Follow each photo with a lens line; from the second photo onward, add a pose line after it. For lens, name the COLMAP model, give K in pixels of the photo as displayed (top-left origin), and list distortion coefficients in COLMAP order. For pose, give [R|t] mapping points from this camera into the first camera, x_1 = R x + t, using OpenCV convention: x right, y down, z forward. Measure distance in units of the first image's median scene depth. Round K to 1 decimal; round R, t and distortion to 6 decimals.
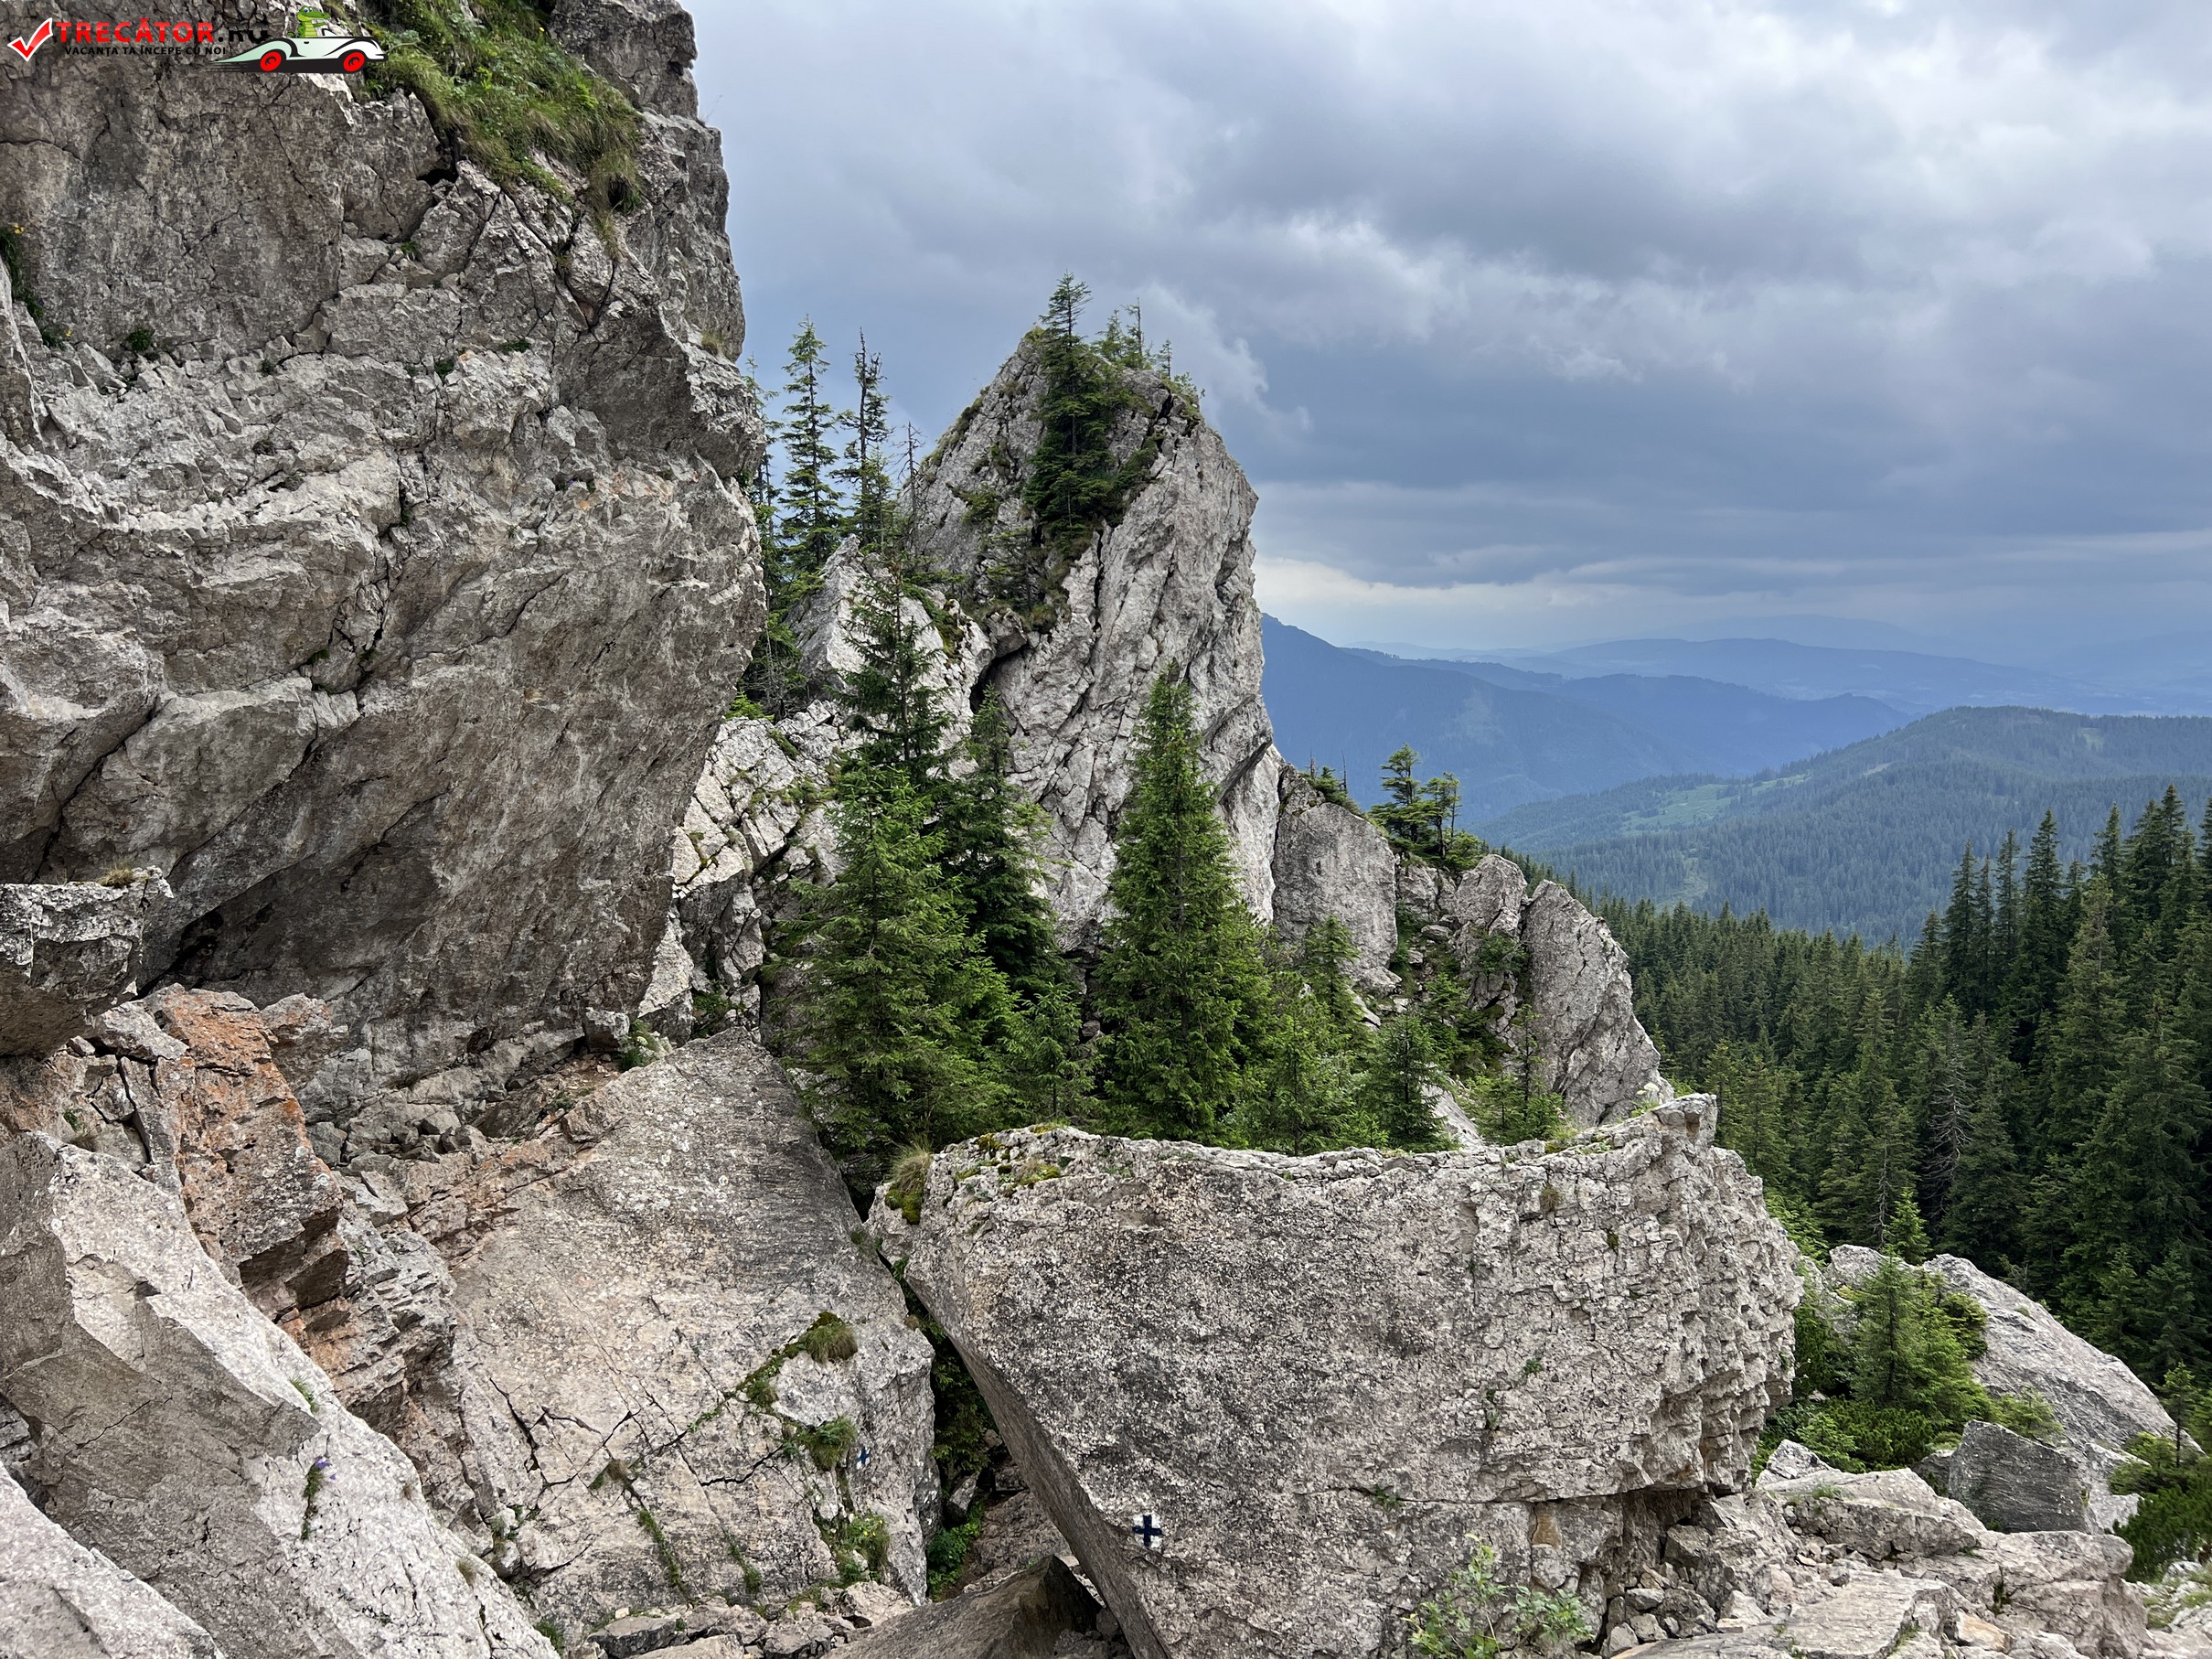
lens RADIAL K [[1693.7, 0, 1101.8], [0, 1693.7, 810.7], [0, 0, 1]] dist [0.071962, -0.083794]
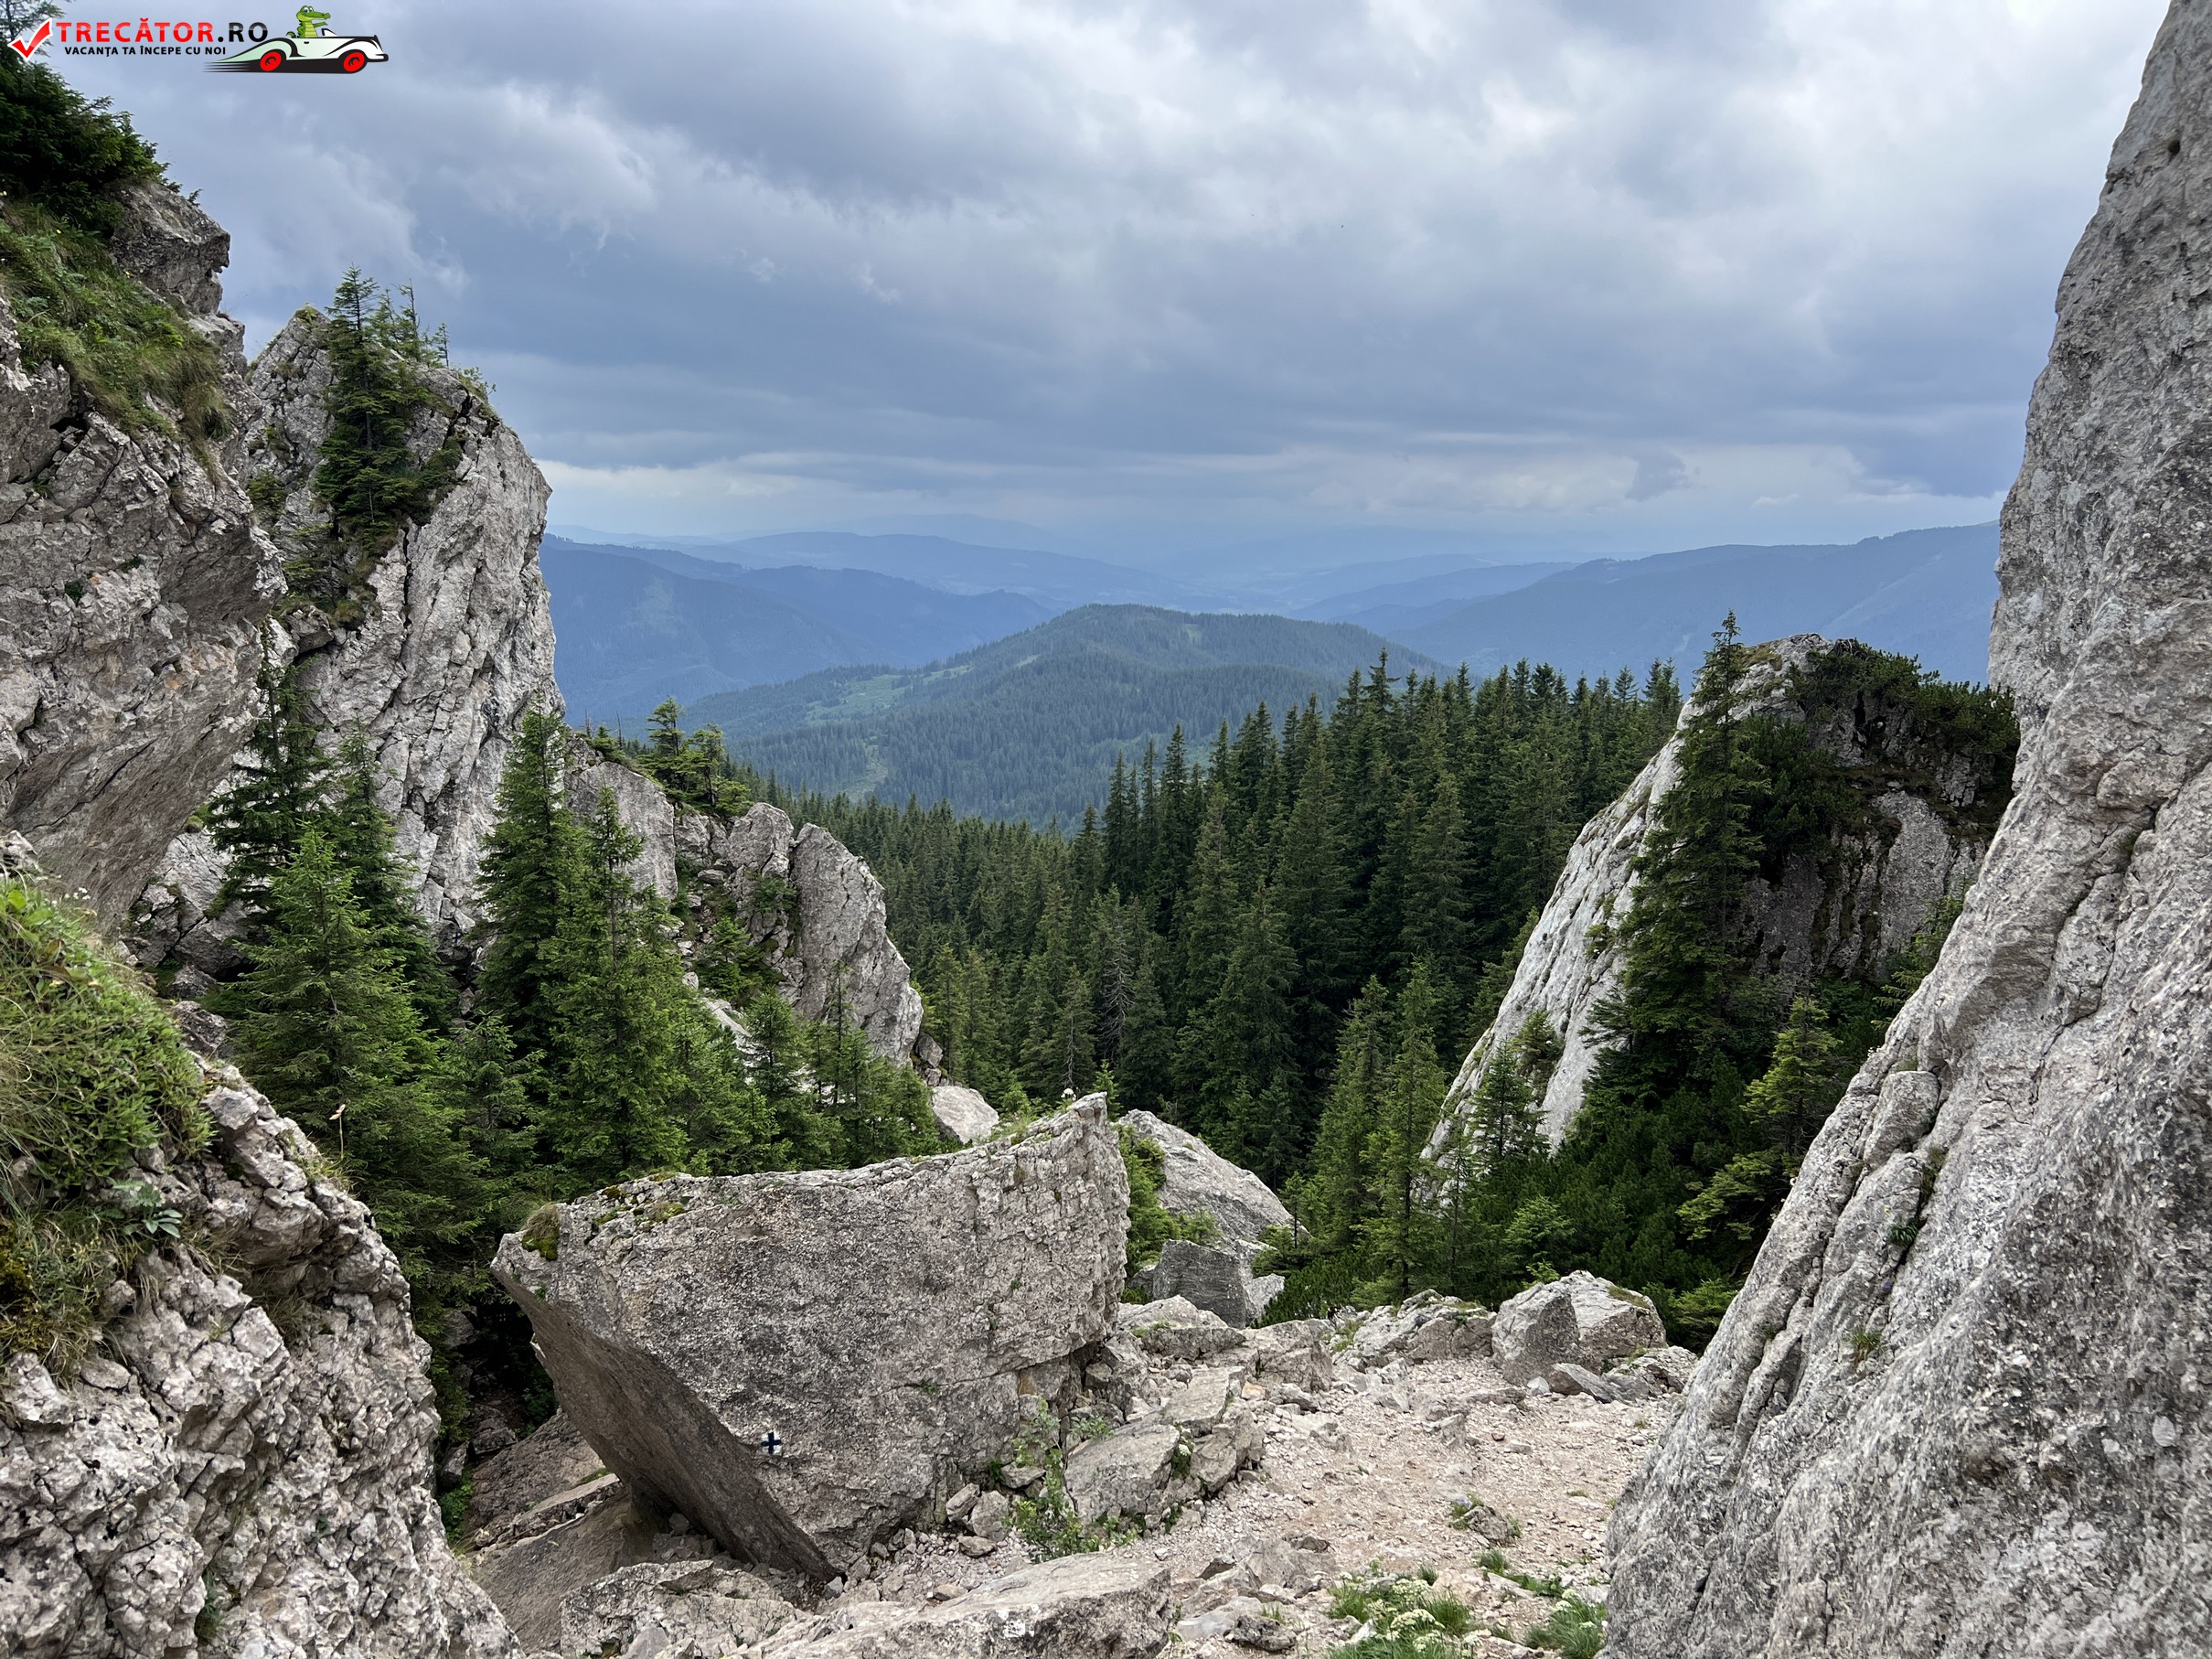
lens RADIAL K [[1693.7, 0, 1101.8], [0, 1693.7, 810.7], [0, 0, 1]] dist [0.071962, -0.083794]
pose [[0.891198, -0.049610, 0.450894, -0.137383], [0.020039, 0.997337, 0.070127, -0.082347], [-0.453172, -0.053462, 0.889819, -0.152557]]
